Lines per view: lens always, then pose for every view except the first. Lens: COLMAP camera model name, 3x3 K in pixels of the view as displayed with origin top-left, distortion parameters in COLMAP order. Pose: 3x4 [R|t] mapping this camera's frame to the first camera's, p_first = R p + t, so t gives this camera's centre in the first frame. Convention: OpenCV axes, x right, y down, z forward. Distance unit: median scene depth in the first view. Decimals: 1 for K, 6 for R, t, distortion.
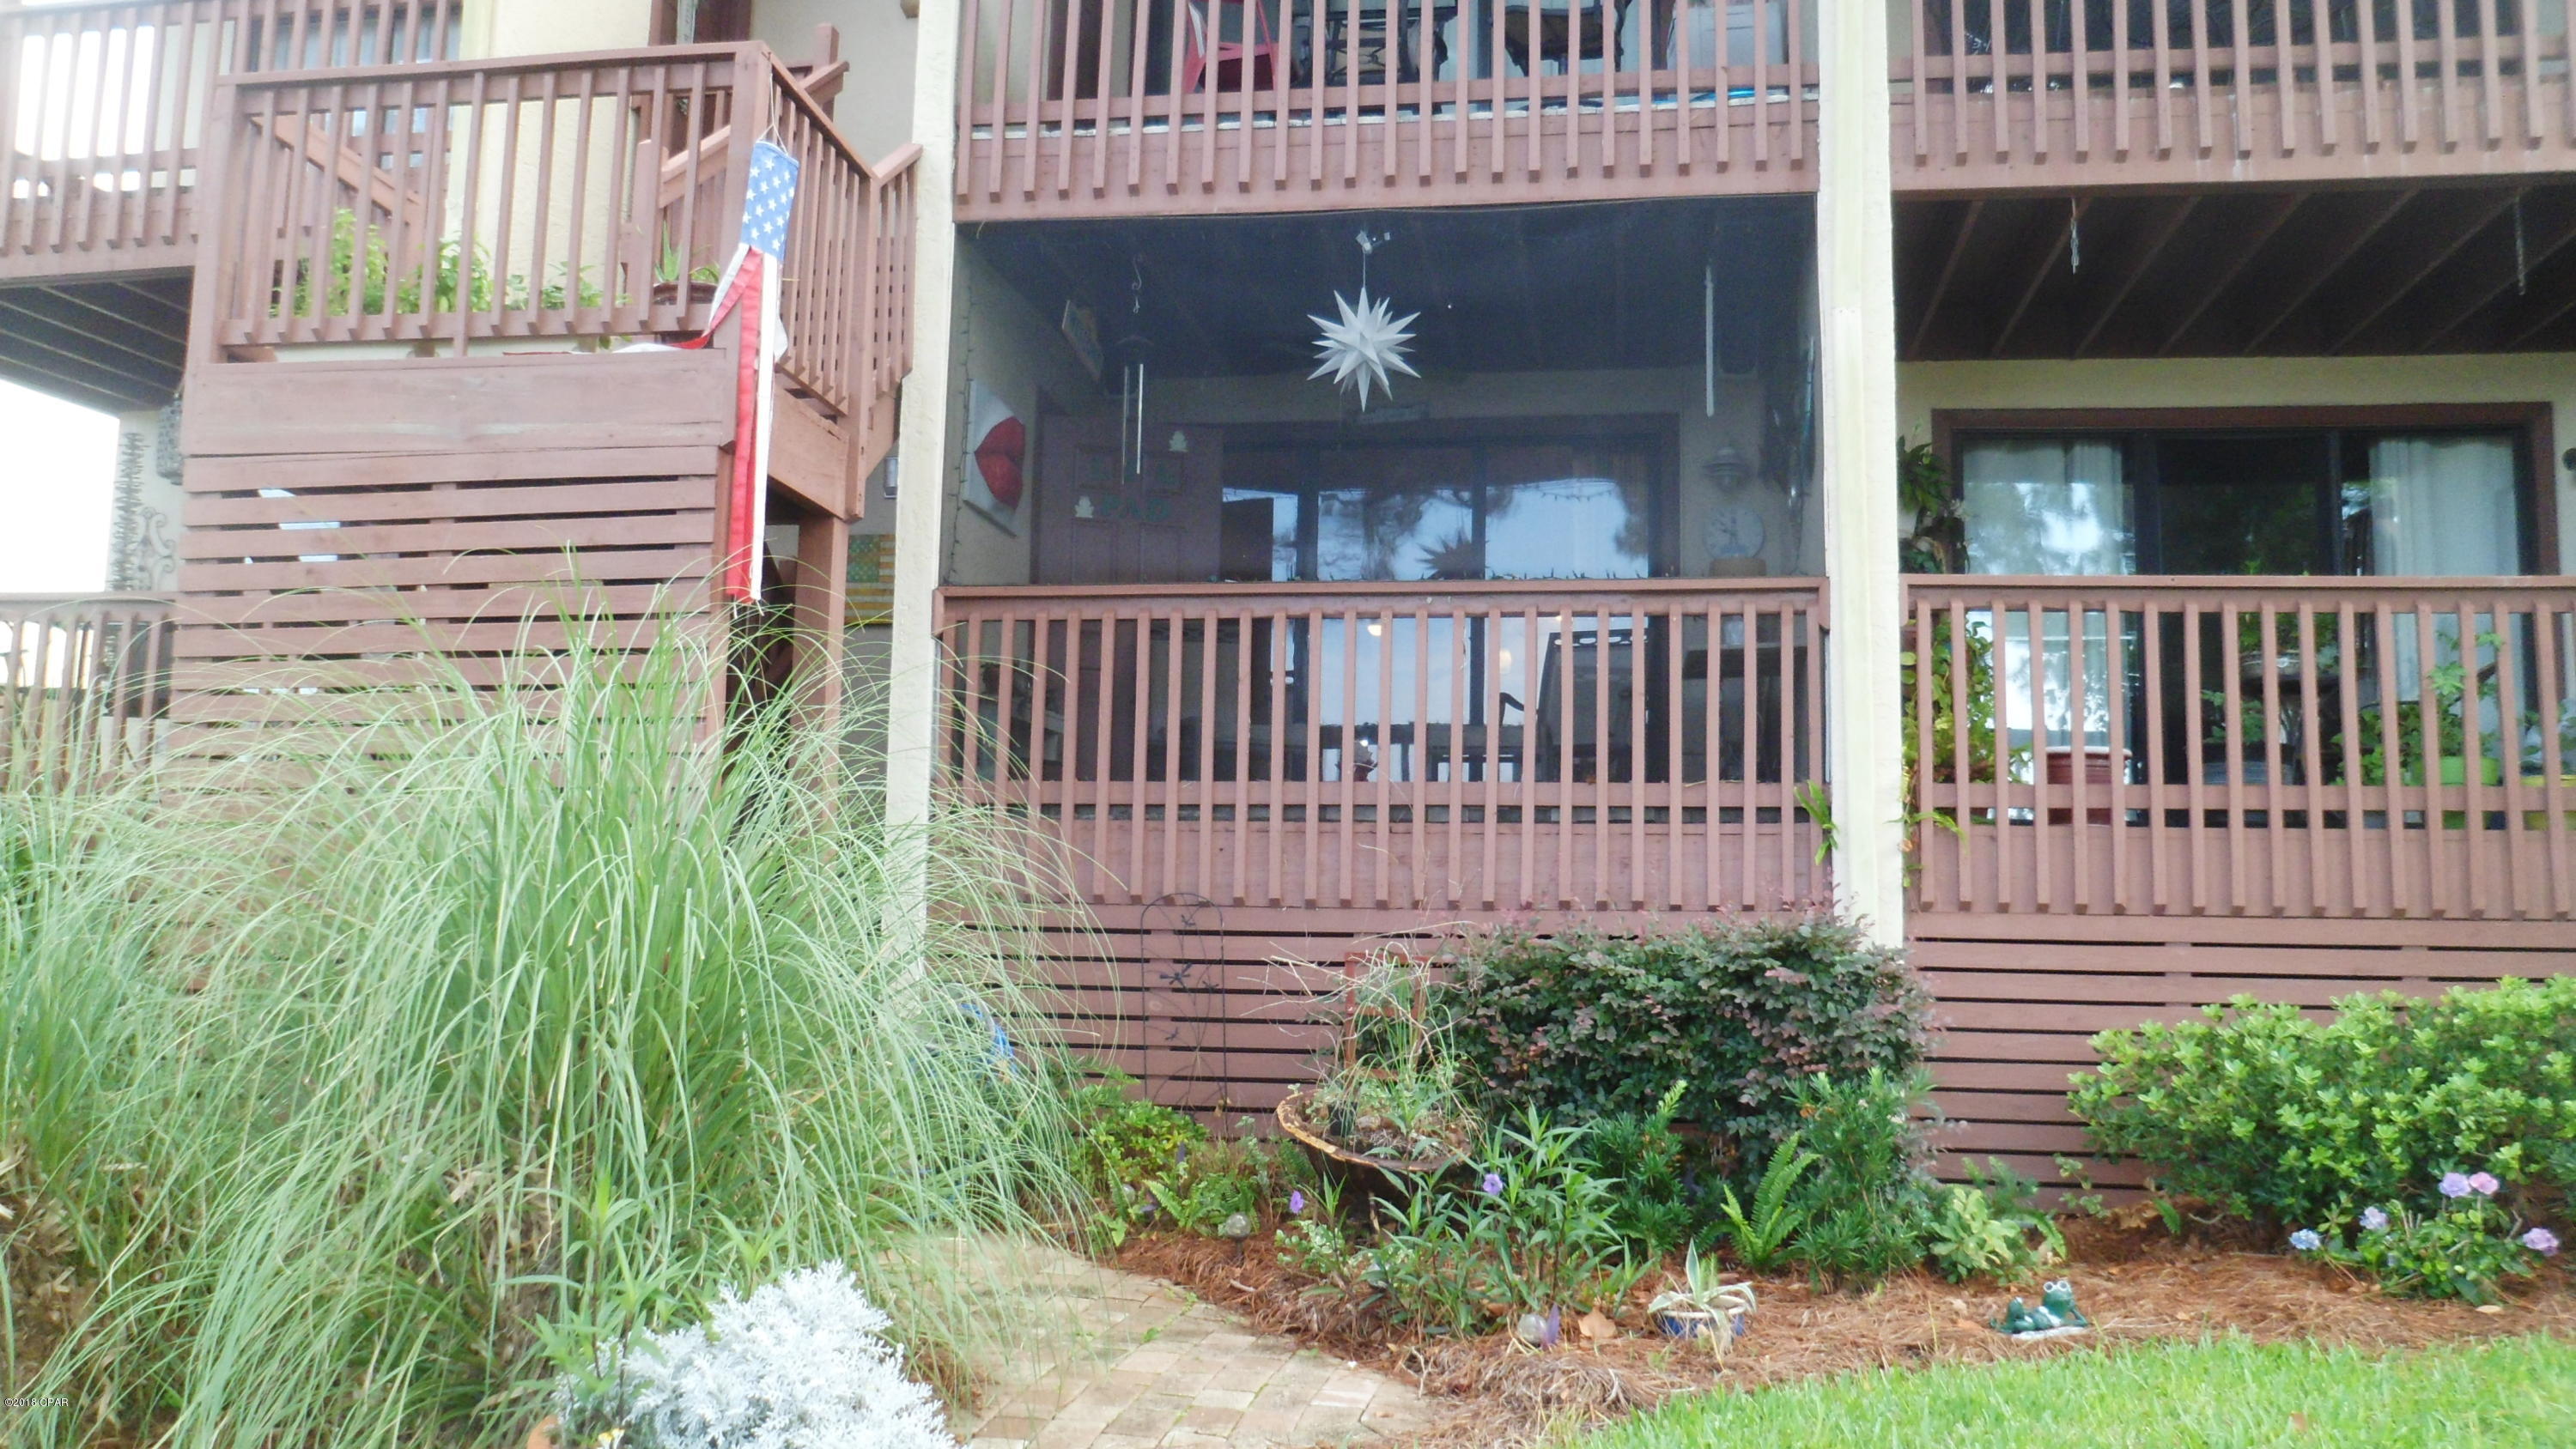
lens RADIAL K [[2016.5, 0, 1292.3], [0, 2016.5, 698.0], [0, 0, 1]] dist [-0.086293, 0.058322]
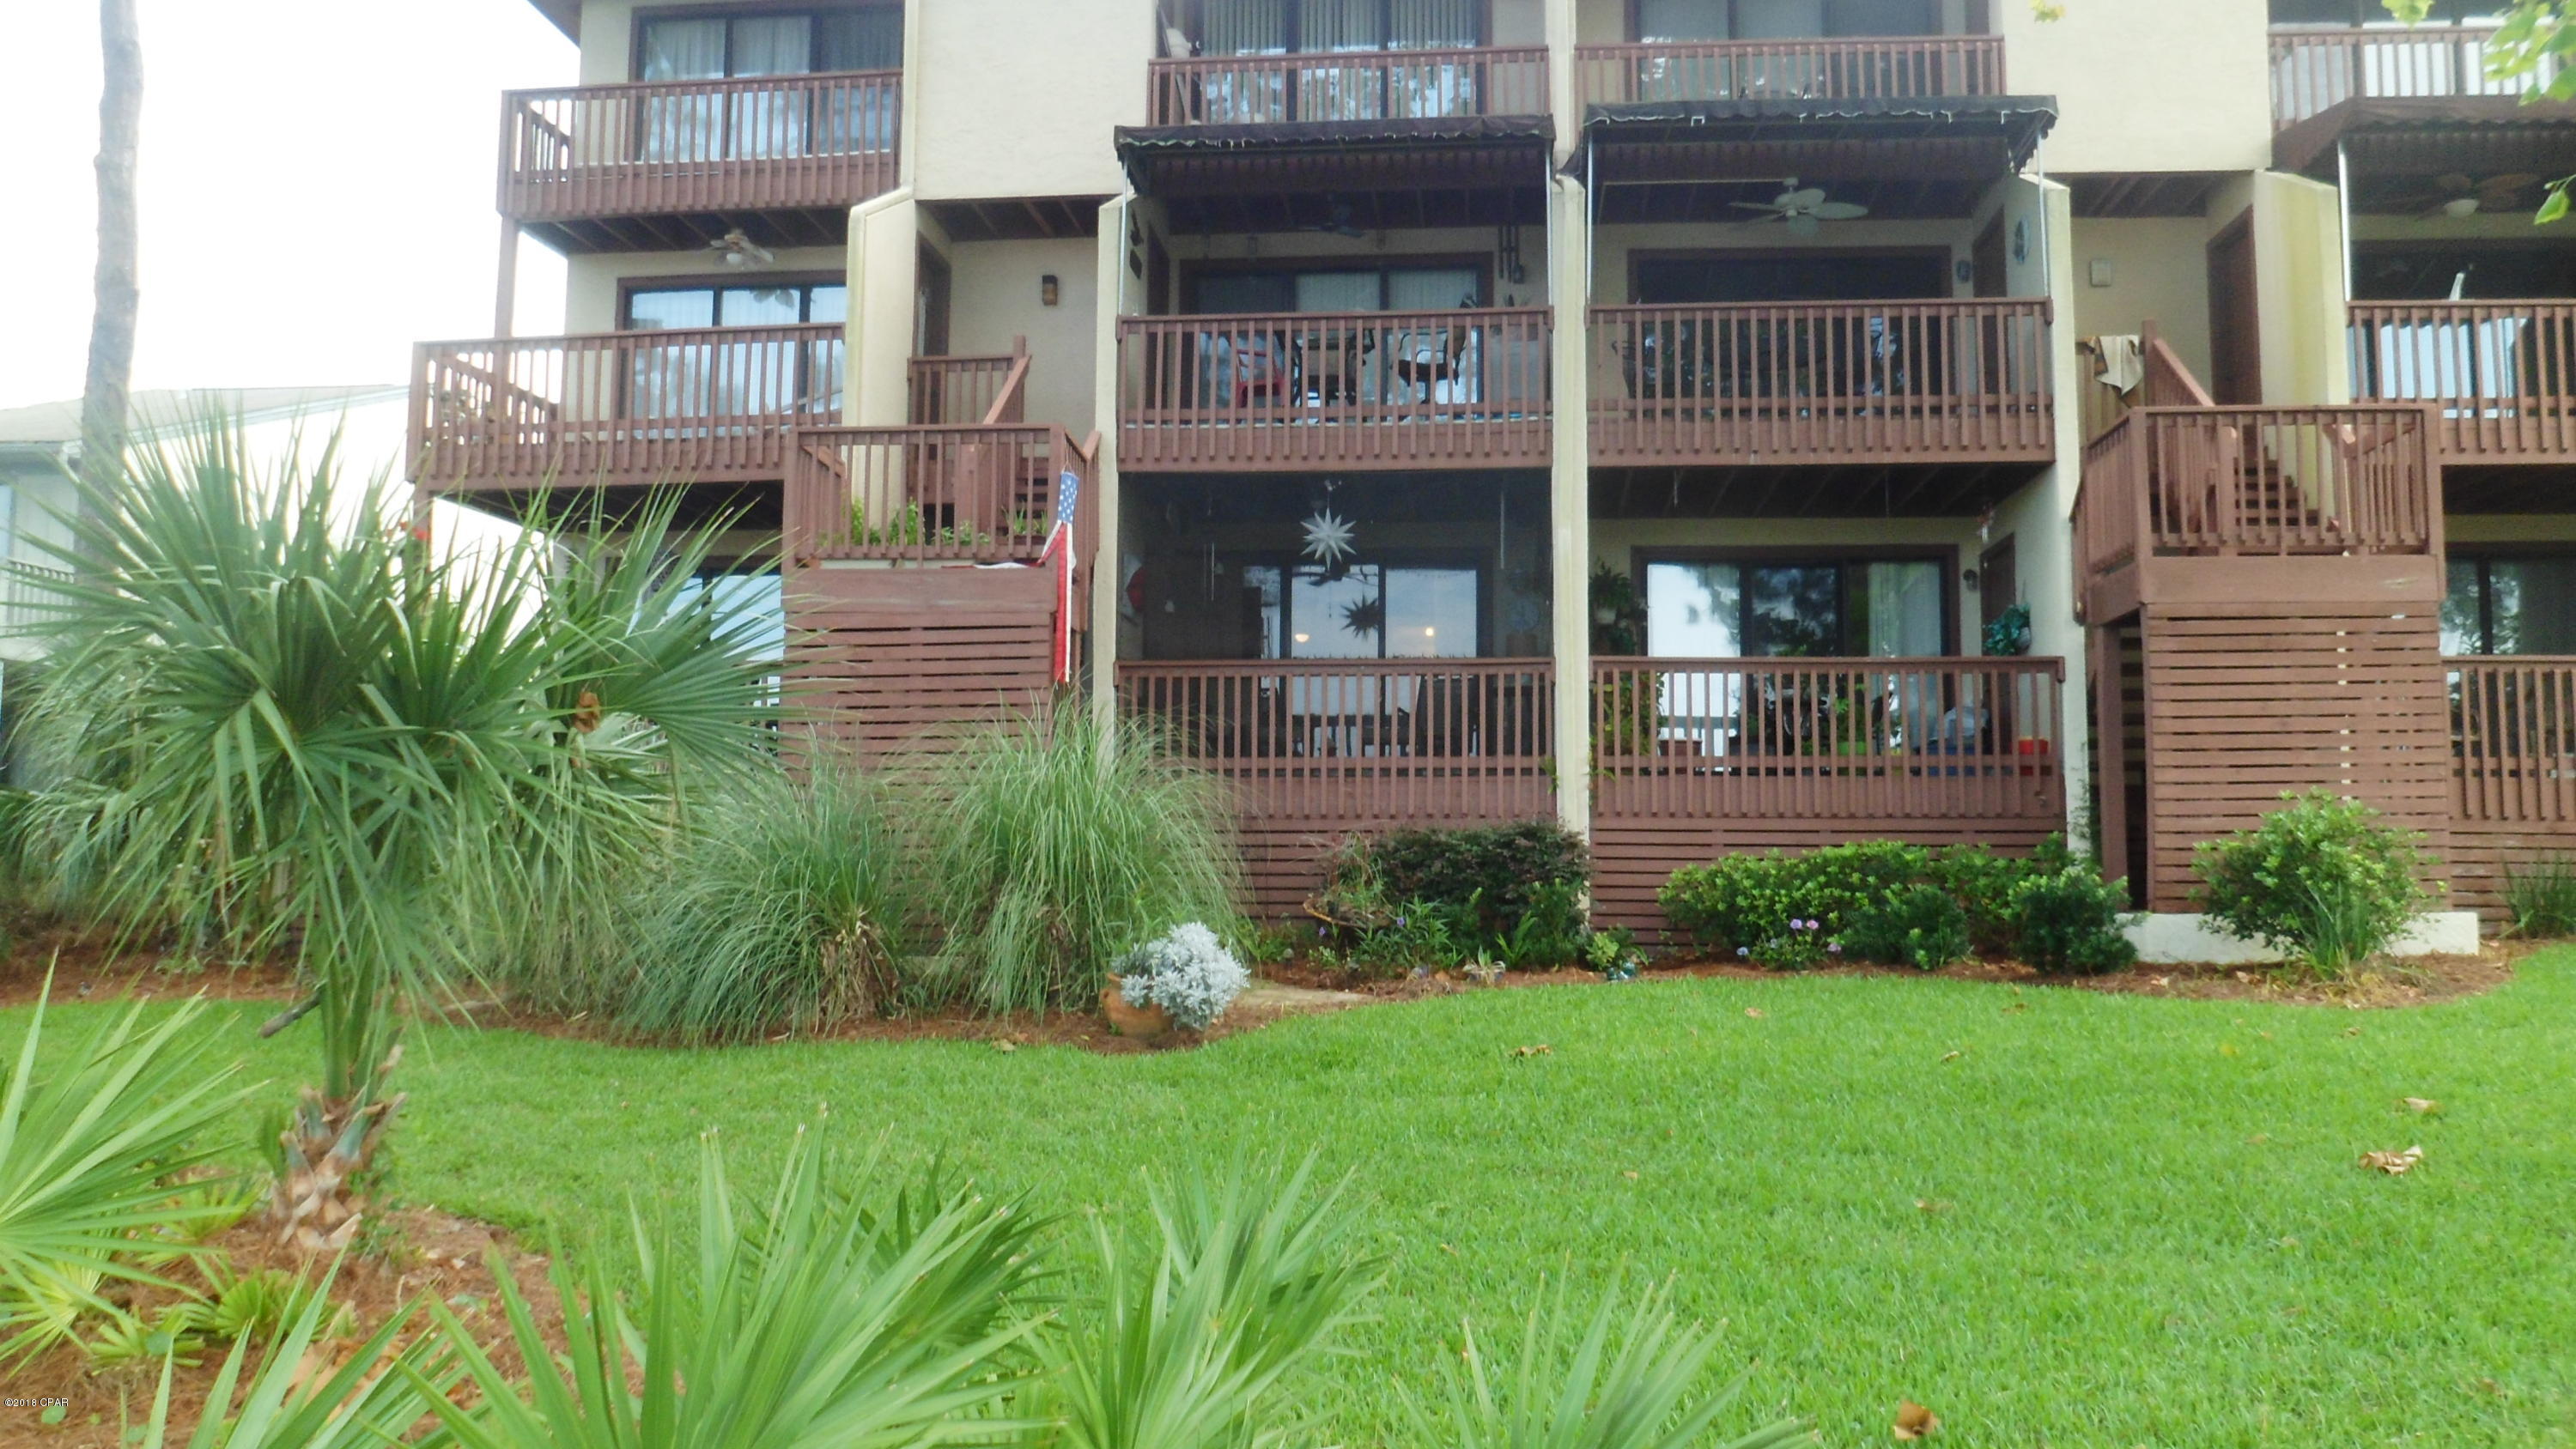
lens RADIAL K [[2016.5, 0, 1292.3], [0, 2016.5, 698.0], [0, 0, 1]] dist [-0.086293, 0.058322]
pose [[0.998010, -0.008574, 0.062468, -0.140043], [0.006805, 0.999571, 0.028484, -0.081850], [-0.062685, -0.028002, 0.997640, -1.102616]]
